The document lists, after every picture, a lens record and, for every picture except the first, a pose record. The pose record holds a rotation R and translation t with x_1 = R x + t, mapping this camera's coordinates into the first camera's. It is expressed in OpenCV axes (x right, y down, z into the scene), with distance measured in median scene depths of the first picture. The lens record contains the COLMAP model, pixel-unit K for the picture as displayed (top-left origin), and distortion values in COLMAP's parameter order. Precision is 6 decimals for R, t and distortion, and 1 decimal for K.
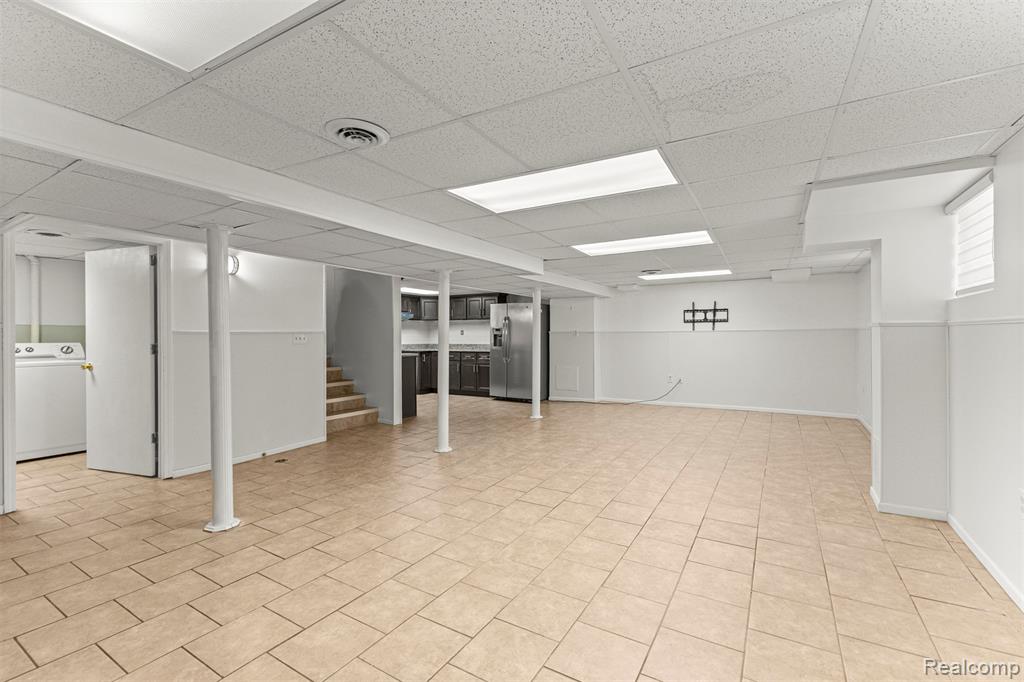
lens RADIAL K [[447.8, 0, 511.1], [0, 447.8, 336.8], [0, 0, 1]] dist [0.001181, -0.000055]
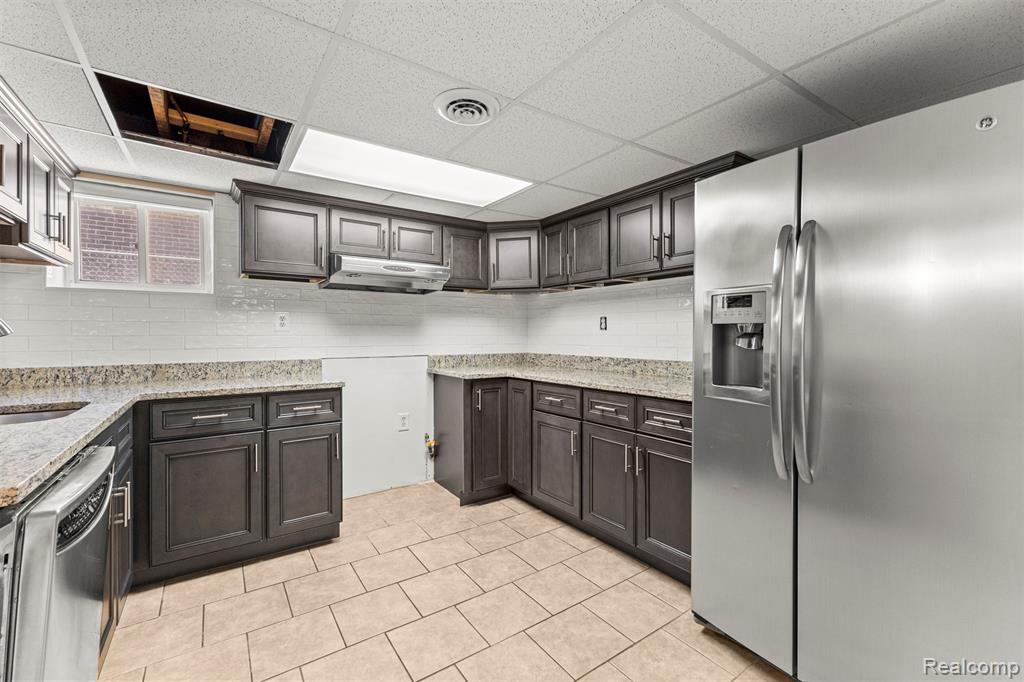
lens RADIAL K [[440.2, 0, 510.7], [0, 440.2, 336.3], [0, 0, 1]] dist [0.004618, -0.000168]
pose [[0.910713, 0.002045, -0.413034, -0.066712], [-0.000816, 0.999995, 0.003153, -0.001258], [0.413038, -0.002535, 0.910710, 1.289160]]
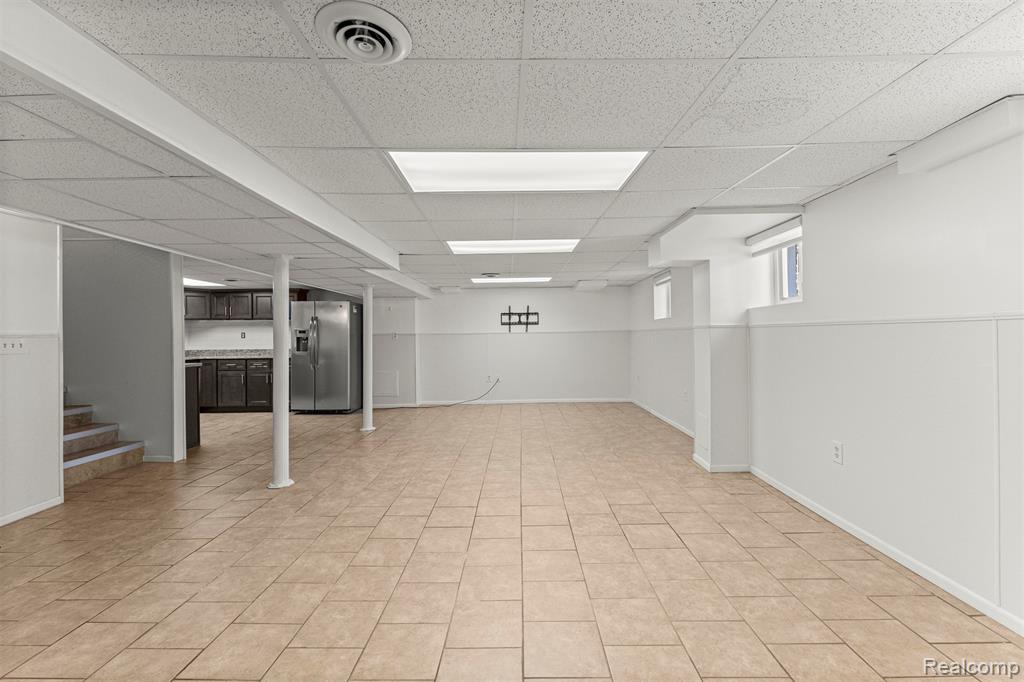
lens RADIAL K [[440.2, 0, 510.7], [0, 440.2, 336.3], [0, 0, 1]] dist [0.004618, -0.000168]
pose [[0.862149, -0.006250, 0.506616, -0.185653], [0.009779, 0.999943, -0.004306, 0.000755], [-0.506560, 0.008667, 0.862161, 0.122430]]
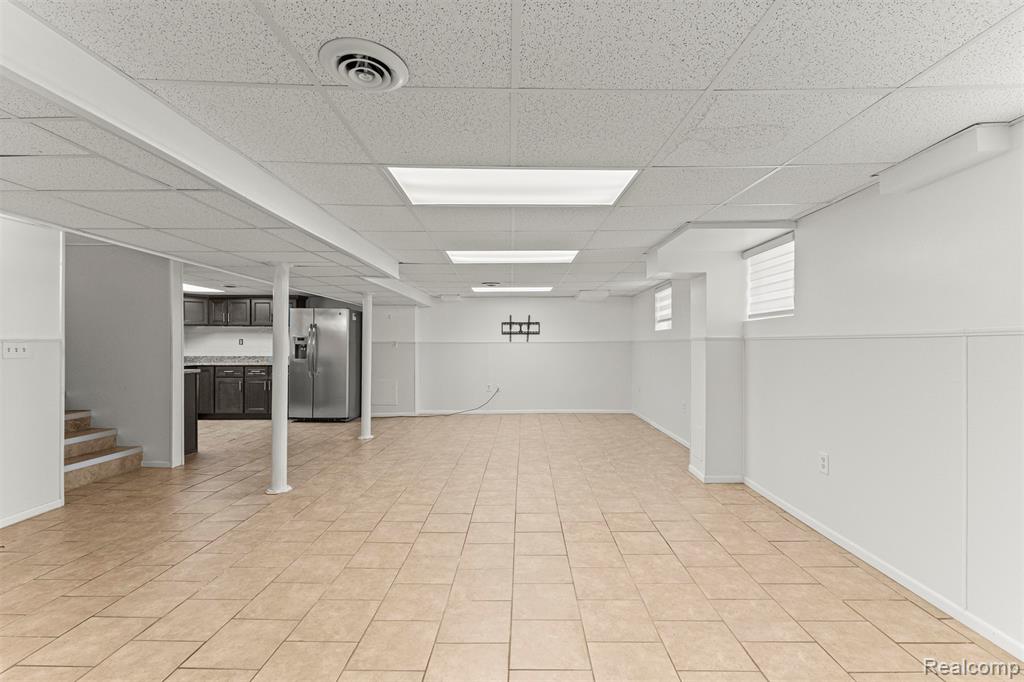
lens RADIAL K [[452.4, 0, 515.2], [0, 452.4, 346.4], [0, 0, 1]] dist [0.004520, 0.000479]
pose [[0.861312, 0.002596, 0.508071, -0.190456], [-0.001441, 0.999995, -0.002667, -0.000078], [-0.508075, 0.001565, 0.861311, 0.092891]]
